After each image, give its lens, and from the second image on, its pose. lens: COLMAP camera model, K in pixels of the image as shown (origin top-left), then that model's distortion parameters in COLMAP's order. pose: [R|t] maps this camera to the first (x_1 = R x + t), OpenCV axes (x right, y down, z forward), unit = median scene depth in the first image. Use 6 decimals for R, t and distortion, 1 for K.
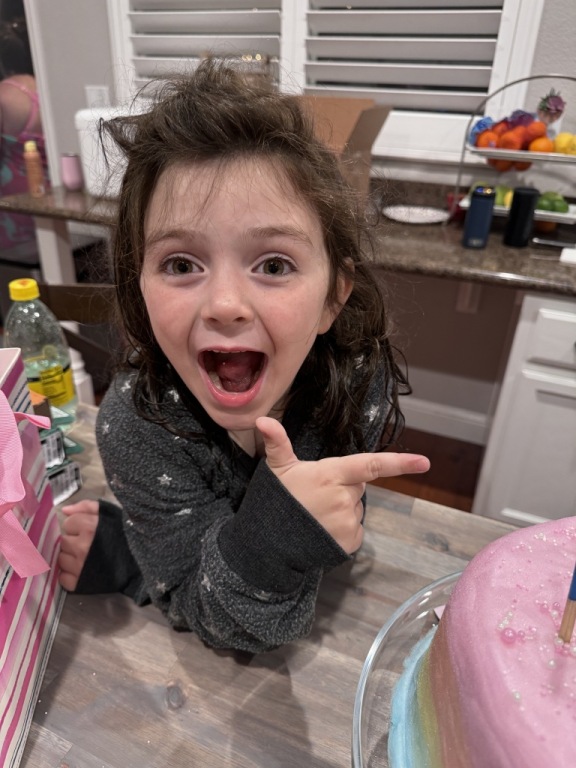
lens RADIAL K [[546.6, 0, 286.6], [0, 546.6, 388.0], [0, 0, 1]] dist [0.000929, 0.001087]
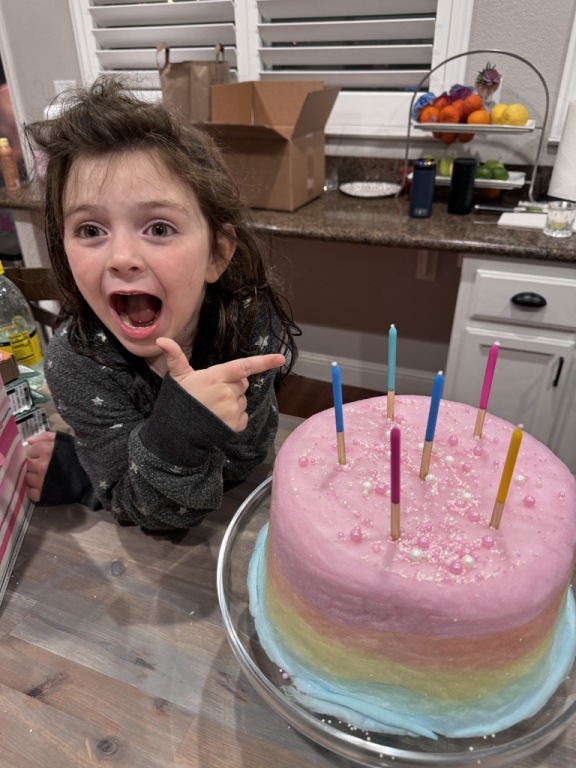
lens RADIAL K [[539.1, 0, 288.0], [0, 539.1, 384.0], [0, 0, 1]] dist [0.017777, -0.007159]
pose [[0.998502, -0.054446, 0.005489, 0.187996], [0.054283, 0.998177, 0.026365, 0.098835], [-0.006915, -0.026027, 0.999637, -0.241077]]
